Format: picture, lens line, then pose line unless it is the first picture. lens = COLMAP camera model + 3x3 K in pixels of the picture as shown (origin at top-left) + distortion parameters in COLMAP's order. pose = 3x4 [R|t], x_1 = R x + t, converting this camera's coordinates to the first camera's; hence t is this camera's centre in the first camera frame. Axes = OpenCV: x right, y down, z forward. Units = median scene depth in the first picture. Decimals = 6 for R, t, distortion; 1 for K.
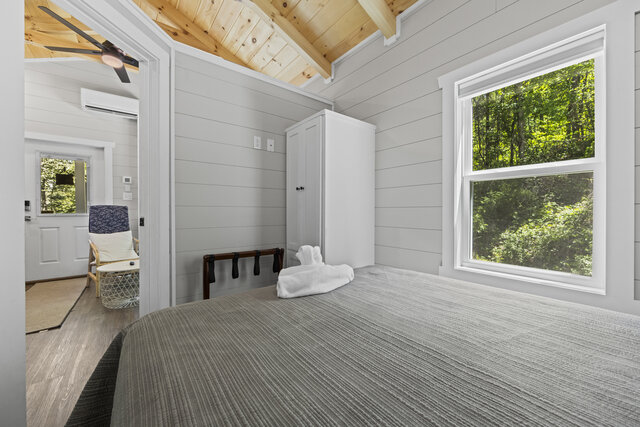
lens RADIAL K [[250.8, 0, 320.7], [0, 250.8, 211.3], [0, 0, 1]] dist [-0.001169, 0.000111]
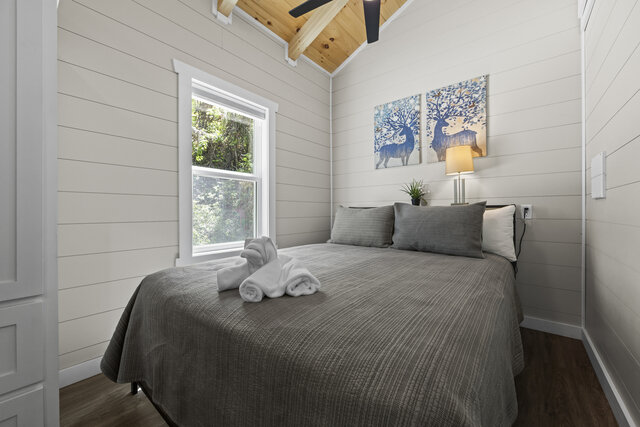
lens RADIAL K [[250.8, 0, 320.7], [0, 250.8, 211.3], [0, 0, 1]] dist [-0.001169, 0.000111]
pose [[-0.237779, 0.001747, 0.971318, -0.733491], [0.003802, 0.999992, -0.000868, 0.052616], [-0.971312, 0.003486, -0.237784, 0.873973]]
